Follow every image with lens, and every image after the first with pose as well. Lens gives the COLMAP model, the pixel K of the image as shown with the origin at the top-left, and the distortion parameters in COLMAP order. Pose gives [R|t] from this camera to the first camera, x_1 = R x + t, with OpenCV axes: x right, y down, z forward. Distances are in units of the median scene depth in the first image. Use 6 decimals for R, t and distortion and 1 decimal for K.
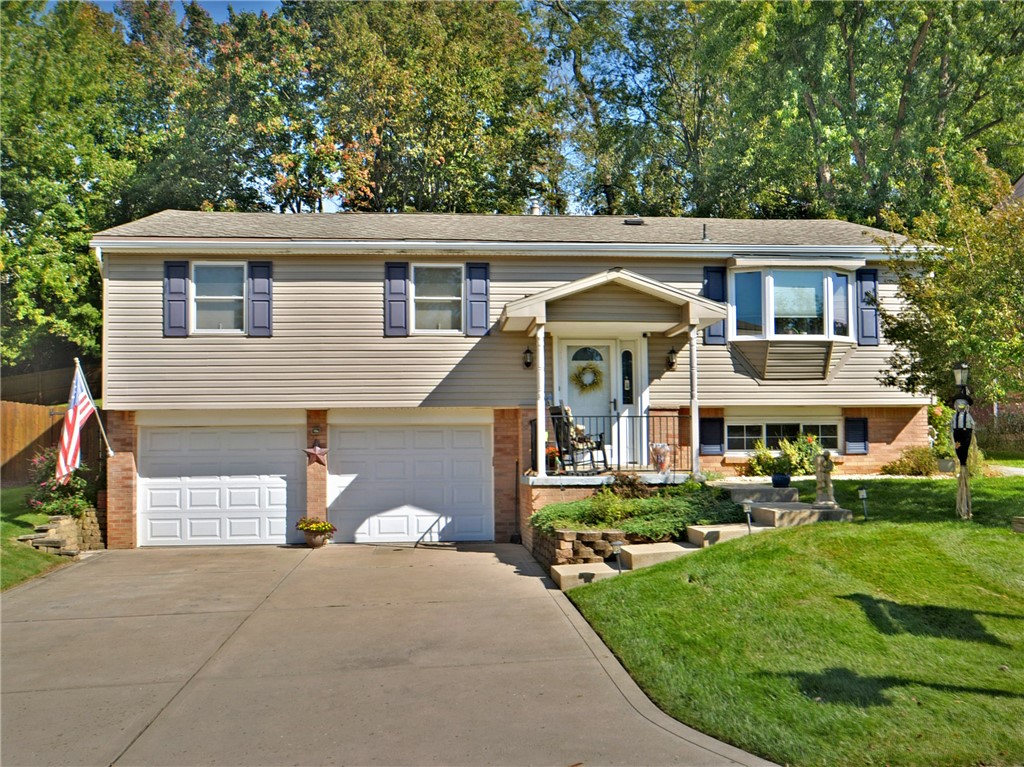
lens RADIAL K [[537.3, 0, 512.0], [0, 537.3, 383.5], [0, 0, 1]] dist [-0.000962, -0.000369]
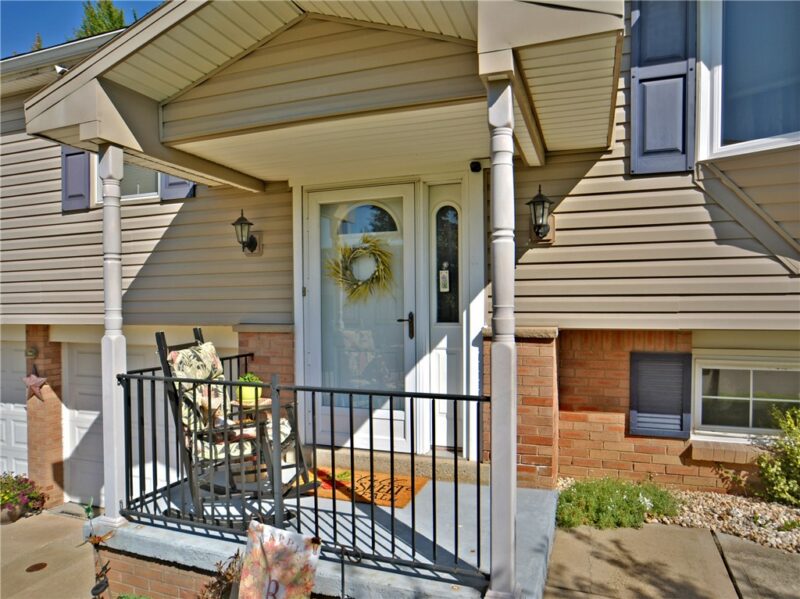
lens RADIAL K [[432.9, 0, 400.0], [0, 432.9, 299.5], [0, 0, 1]] dist [-0.014061, 0.000448]
pose [[0.950694, -0.006711, -0.310057, 0.292464], [0.026383, 0.997892, 0.059297, -0.004708], [0.309005, -0.064553, 0.948867, 0.632871]]
